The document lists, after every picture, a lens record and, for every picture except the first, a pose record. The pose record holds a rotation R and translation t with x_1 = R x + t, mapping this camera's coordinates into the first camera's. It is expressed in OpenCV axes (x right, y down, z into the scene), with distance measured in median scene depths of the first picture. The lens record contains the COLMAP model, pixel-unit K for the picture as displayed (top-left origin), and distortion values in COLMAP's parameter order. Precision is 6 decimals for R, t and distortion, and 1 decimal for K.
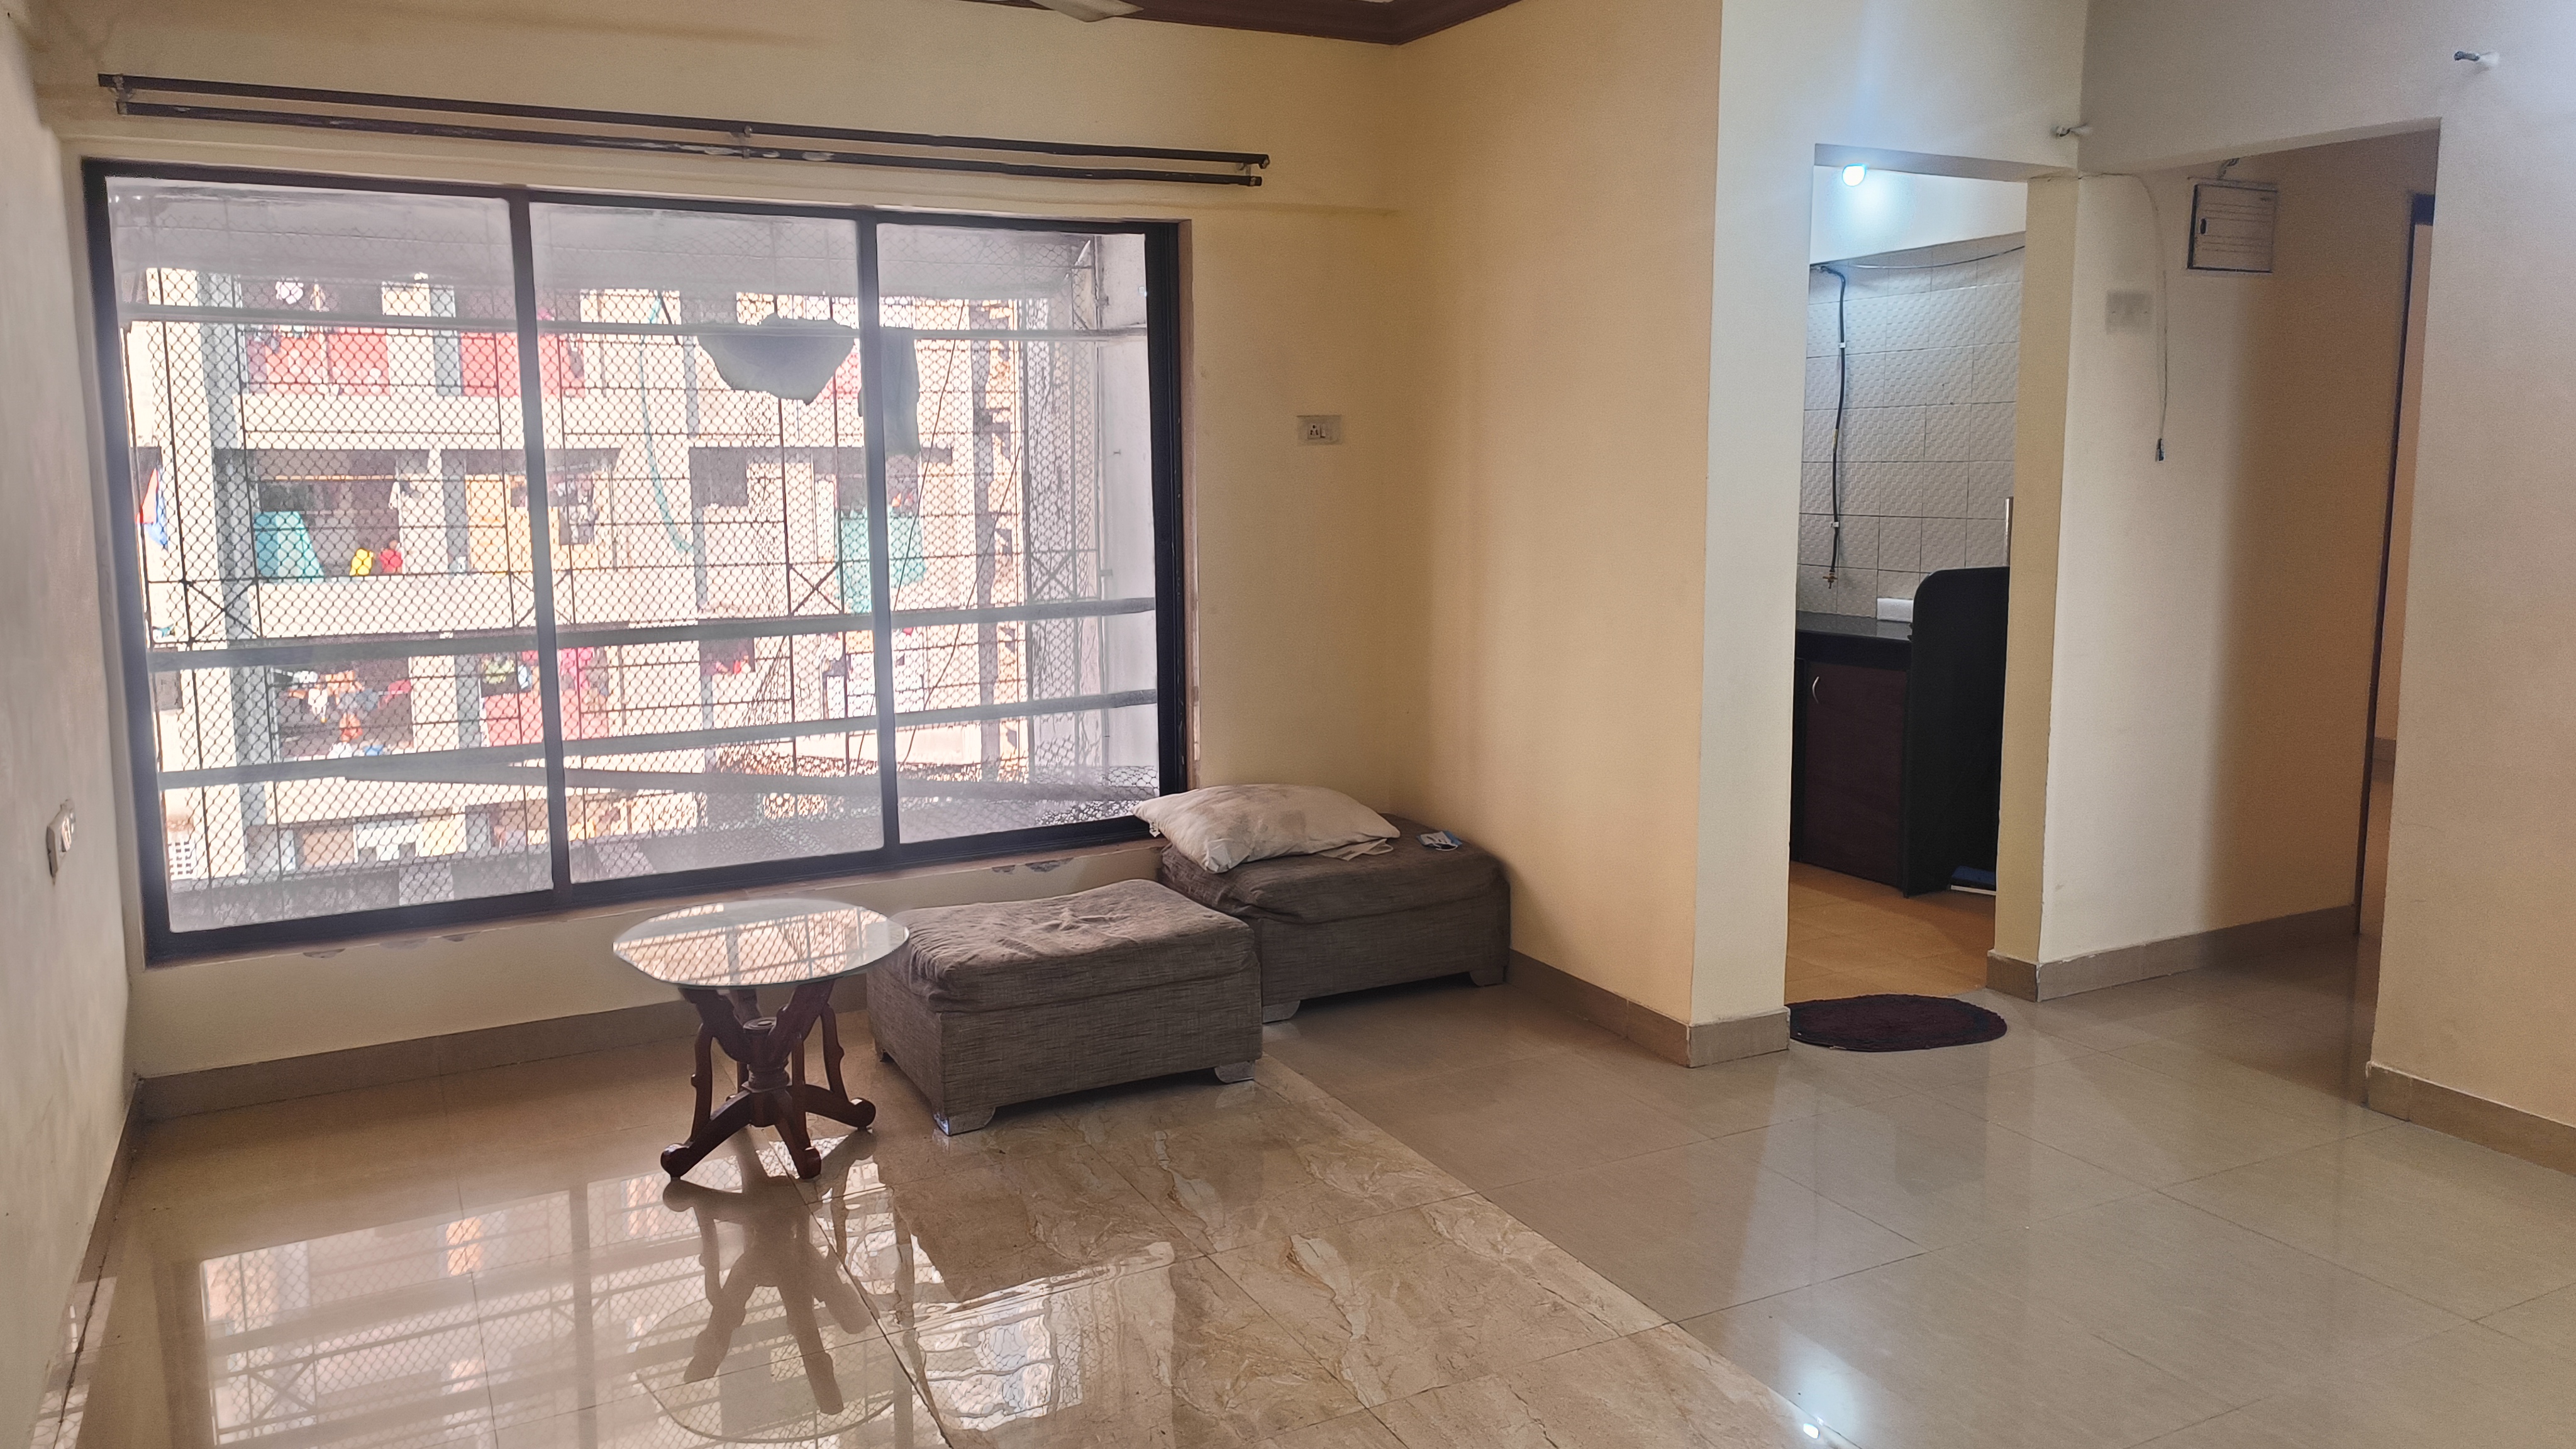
lens RADIAL K [[1748.0, 0, 1289.1], [0, 1748.0, 713.2], [0, 0, 1]] dist [0.004090, 0.000314]
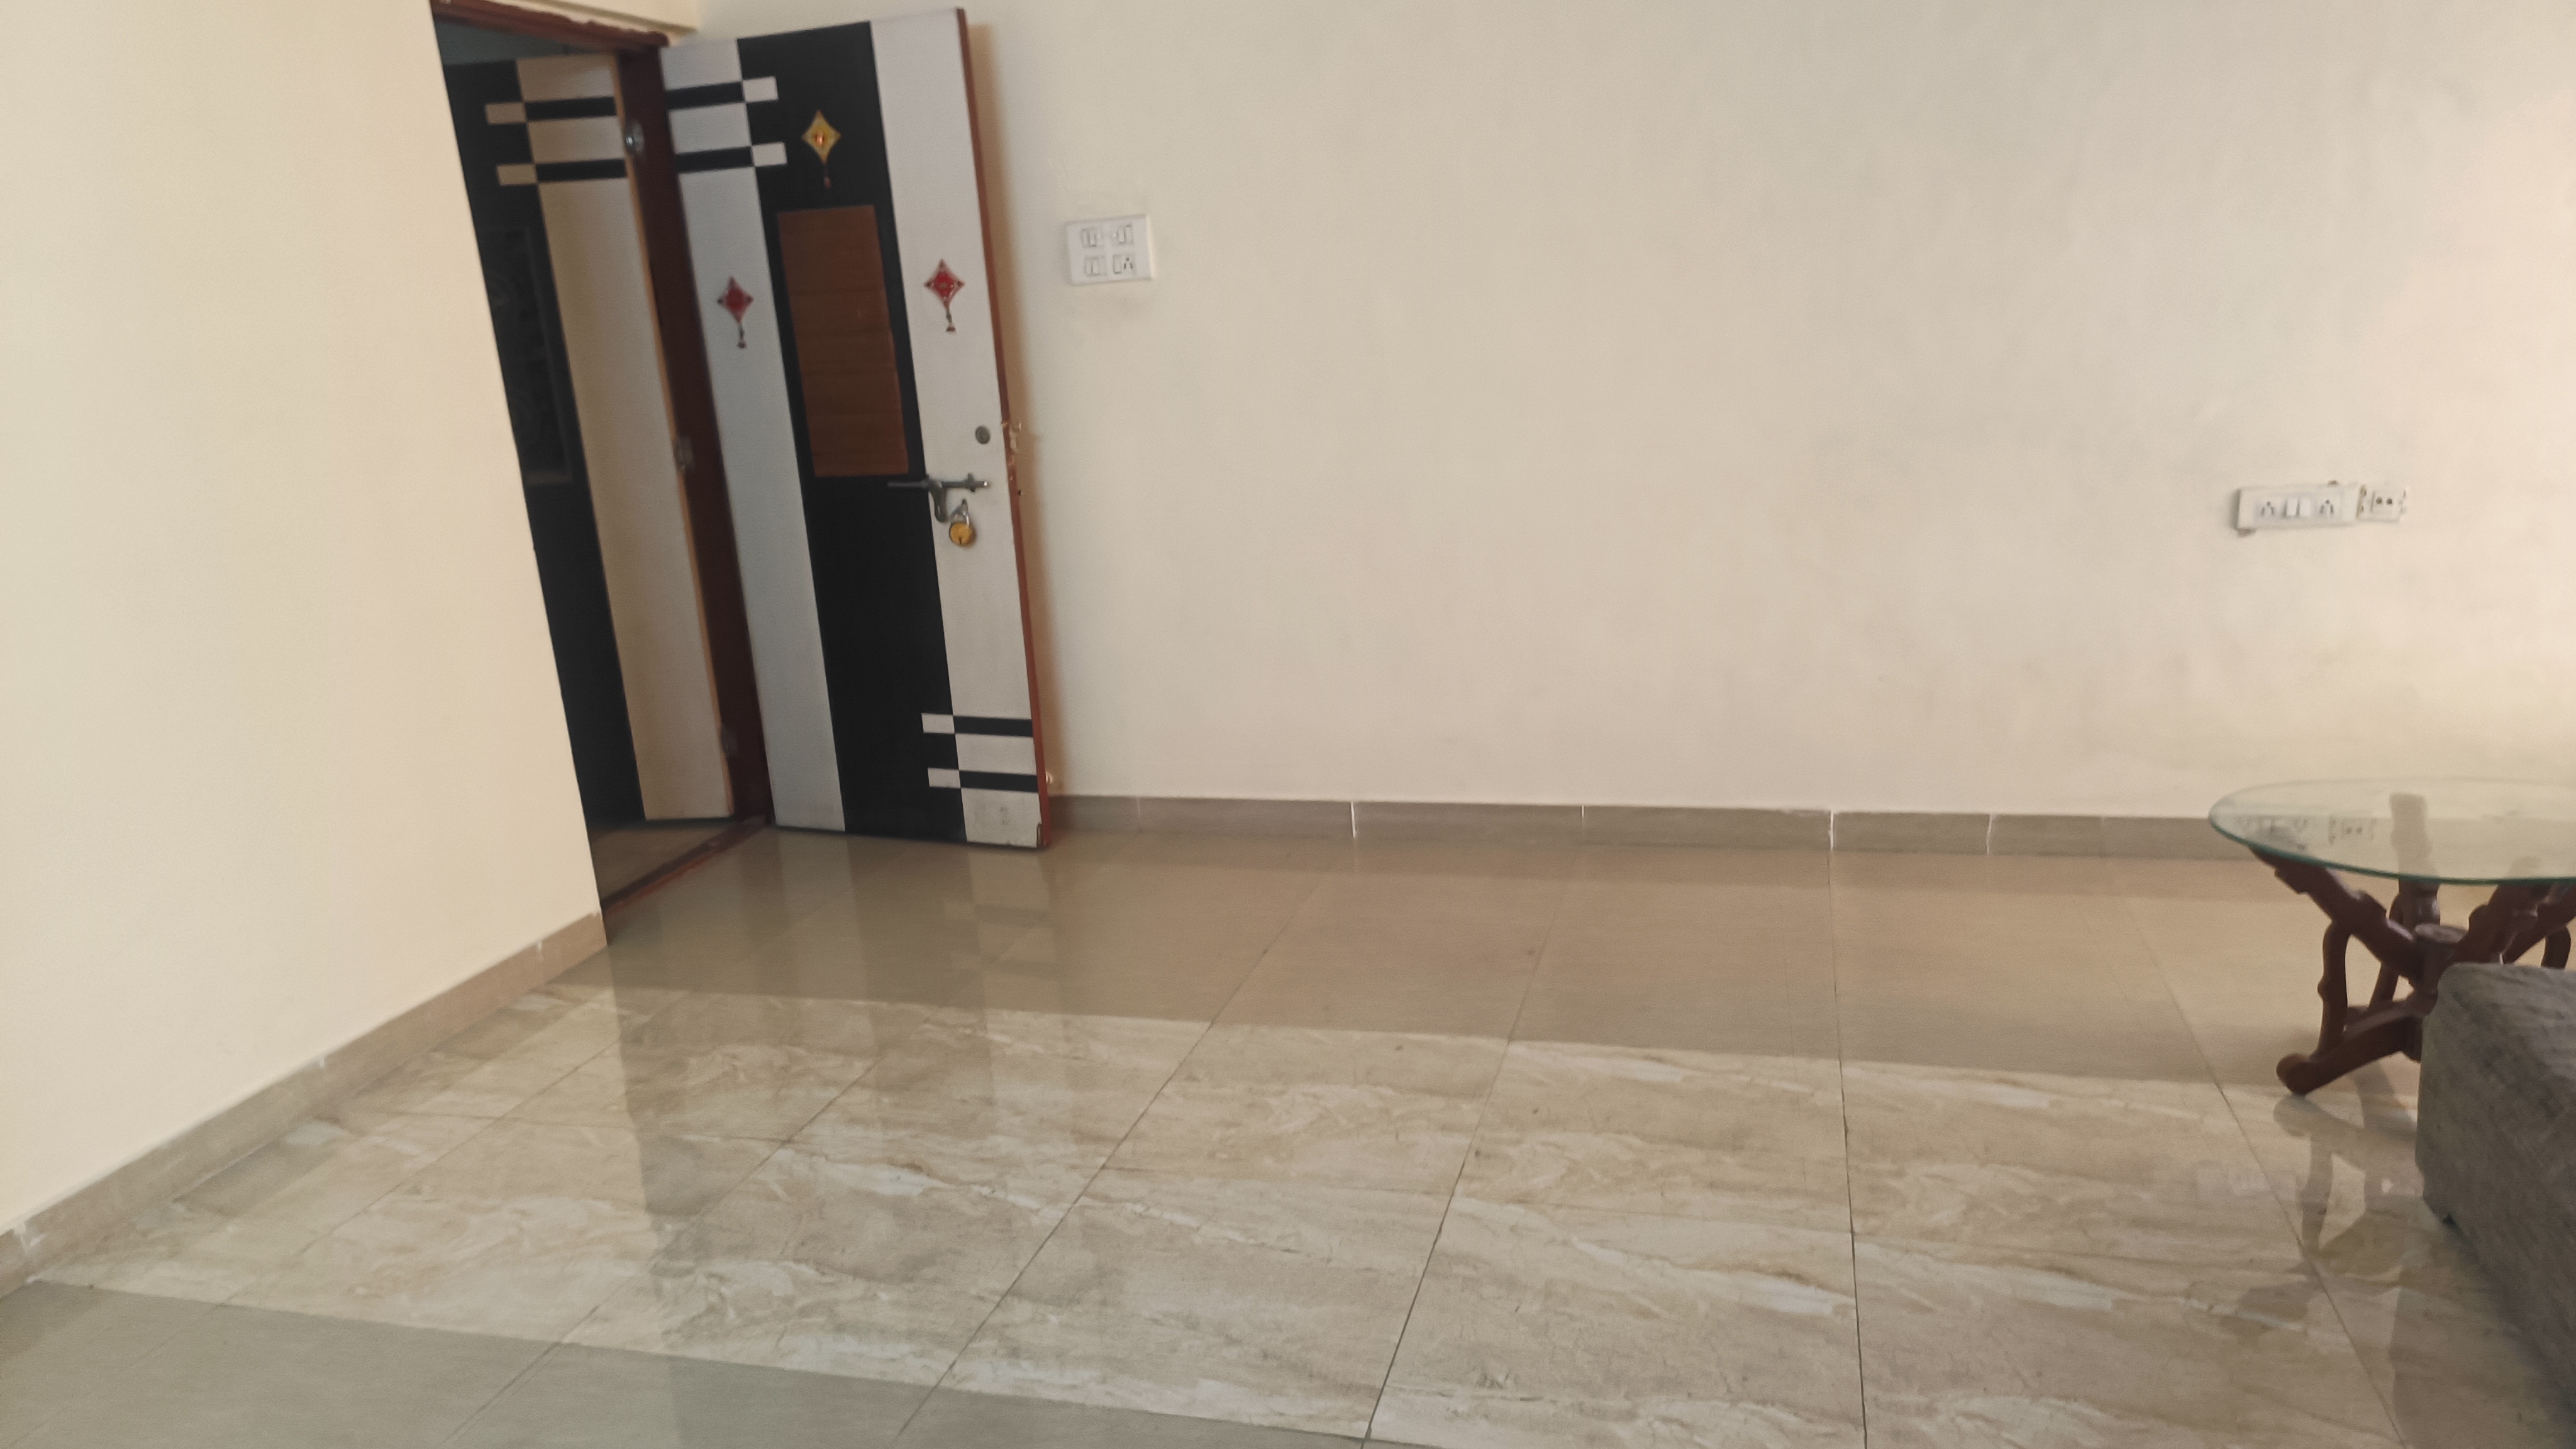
lens RADIAL K [[1748.0, 0, 1288.5], [0, 1748.0, 722.8], [0, 0, 1]] dist [0.004090, 0.000314]
pose [[-0.687016, 0.228534, -0.689769, 0.435203], [-0.031850, 0.938872, 0.342790, -0.121698], [0.725944, 0.257471, -0.637741, 0.872230]]
